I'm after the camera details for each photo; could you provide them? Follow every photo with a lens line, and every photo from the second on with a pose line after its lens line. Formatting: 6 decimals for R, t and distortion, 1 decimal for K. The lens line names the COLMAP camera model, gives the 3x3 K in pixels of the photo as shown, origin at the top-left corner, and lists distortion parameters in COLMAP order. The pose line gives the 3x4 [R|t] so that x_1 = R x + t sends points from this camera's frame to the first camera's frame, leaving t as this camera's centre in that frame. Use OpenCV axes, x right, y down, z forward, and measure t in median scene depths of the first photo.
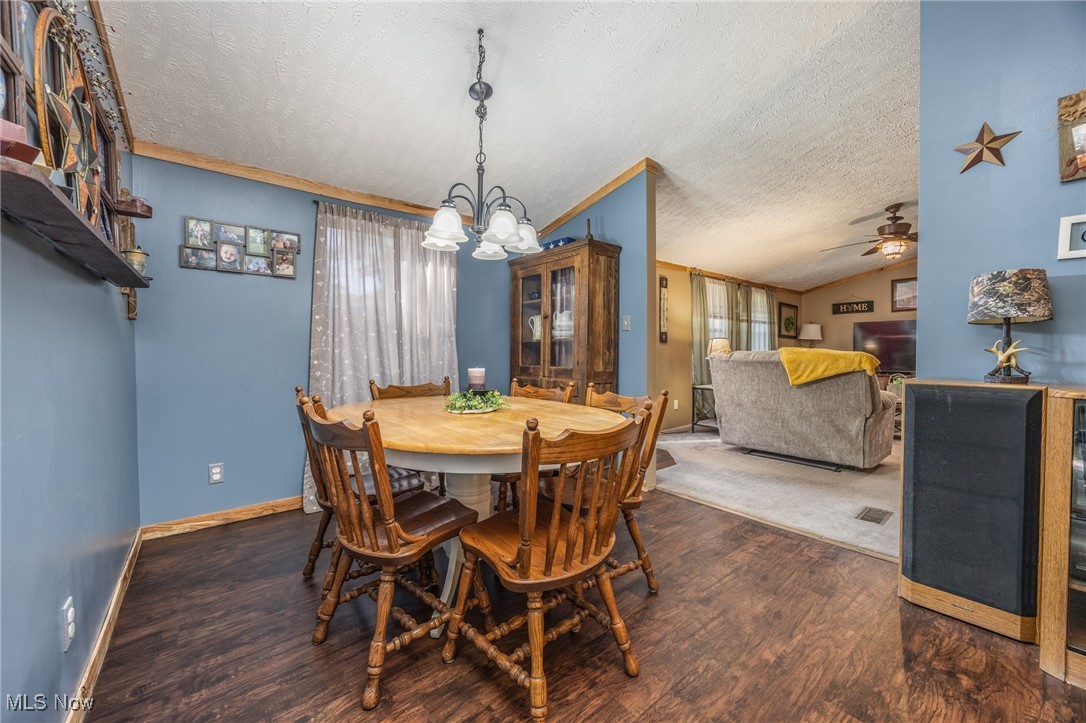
lens RADIAL K [[416.9, 0, 541.2], [0, 416.9, 359.7], [0, 0, 1]] dist [-0.002685, 0.000026]
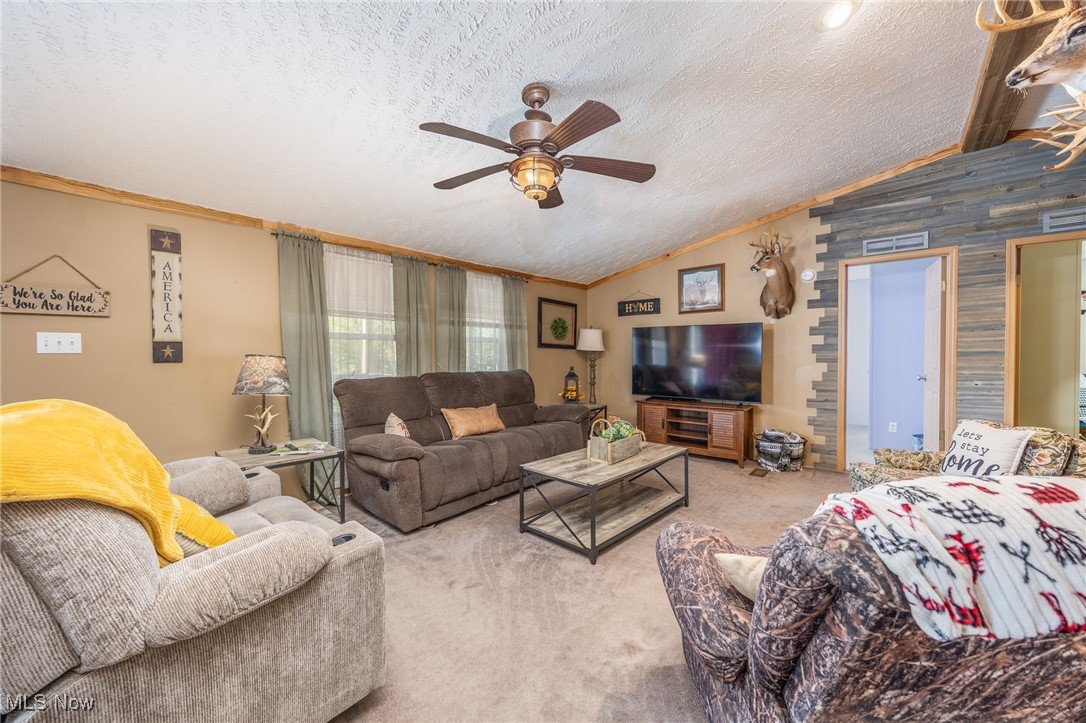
lens RADIAL K [[416.9, 0, 551.5], [0, 416.9, 359.6], [0, 0, 1]] dist [-0.002685, 0.000026]
pose [[0.983442, -0.000743, 0.181224, 0.477040], [0.002038, 0.999974, -0.006958, -0.029249], [-0.181214, 0.007212, 0.983417, 0.314952]]
